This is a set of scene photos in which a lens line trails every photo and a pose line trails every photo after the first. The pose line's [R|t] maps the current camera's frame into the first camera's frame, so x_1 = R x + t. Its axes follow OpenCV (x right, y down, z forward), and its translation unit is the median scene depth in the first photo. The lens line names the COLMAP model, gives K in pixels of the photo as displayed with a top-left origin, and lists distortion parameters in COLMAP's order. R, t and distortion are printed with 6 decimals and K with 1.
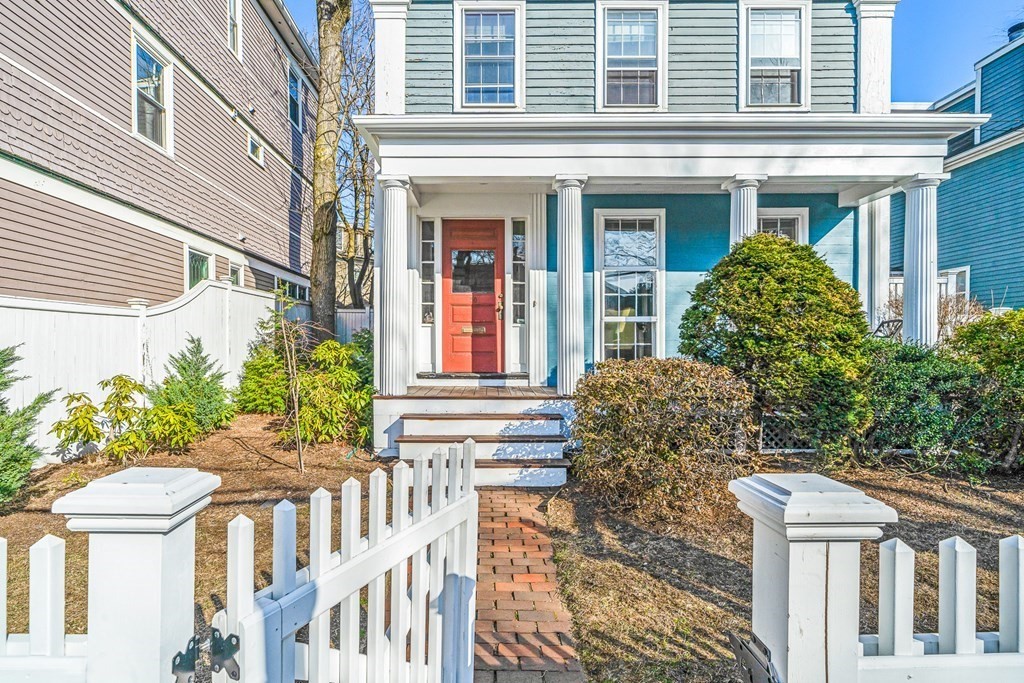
lens RADIAL K [[502.5, 0, 483.9], [0, 502.5, 354.4], [0, 0, 1]] dist [0.001697, 0.000243]
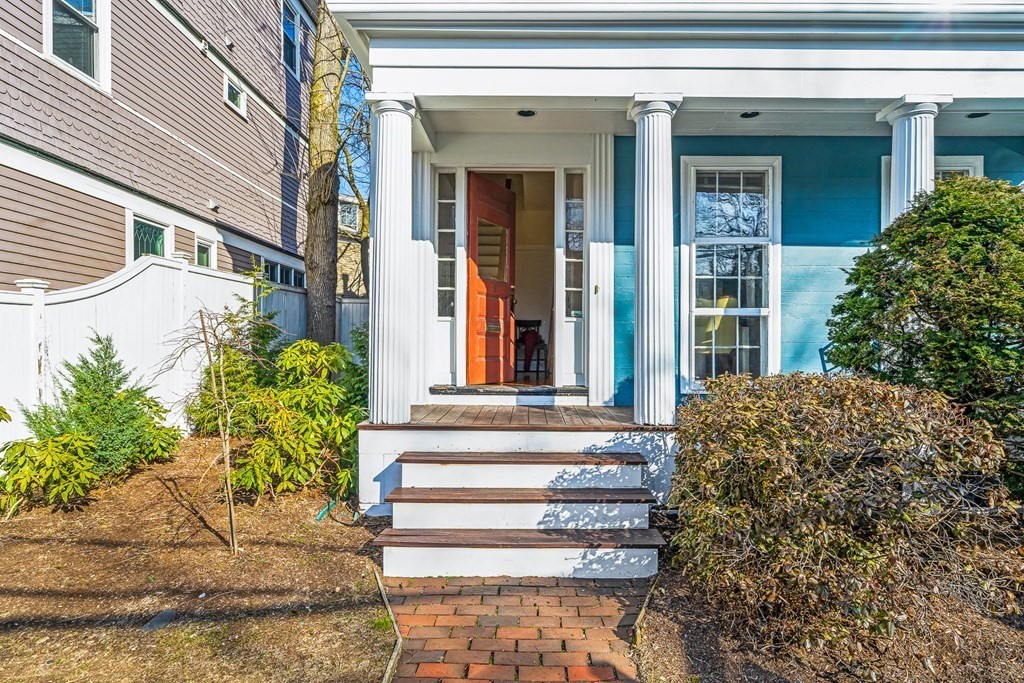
lens RADIAL K [[560.9, 0, 511.1], [0, 560.9, 343.4], [0, 0, 1]] dist [-0.003433, -0.000790]
pose [[0.999787, 0.005656, -0.019834, -0.003441], [-0.005979, 0.999850, -0.016264, -0.011817], [0.019739, 0.016379, 0.999671, 0.216870]]
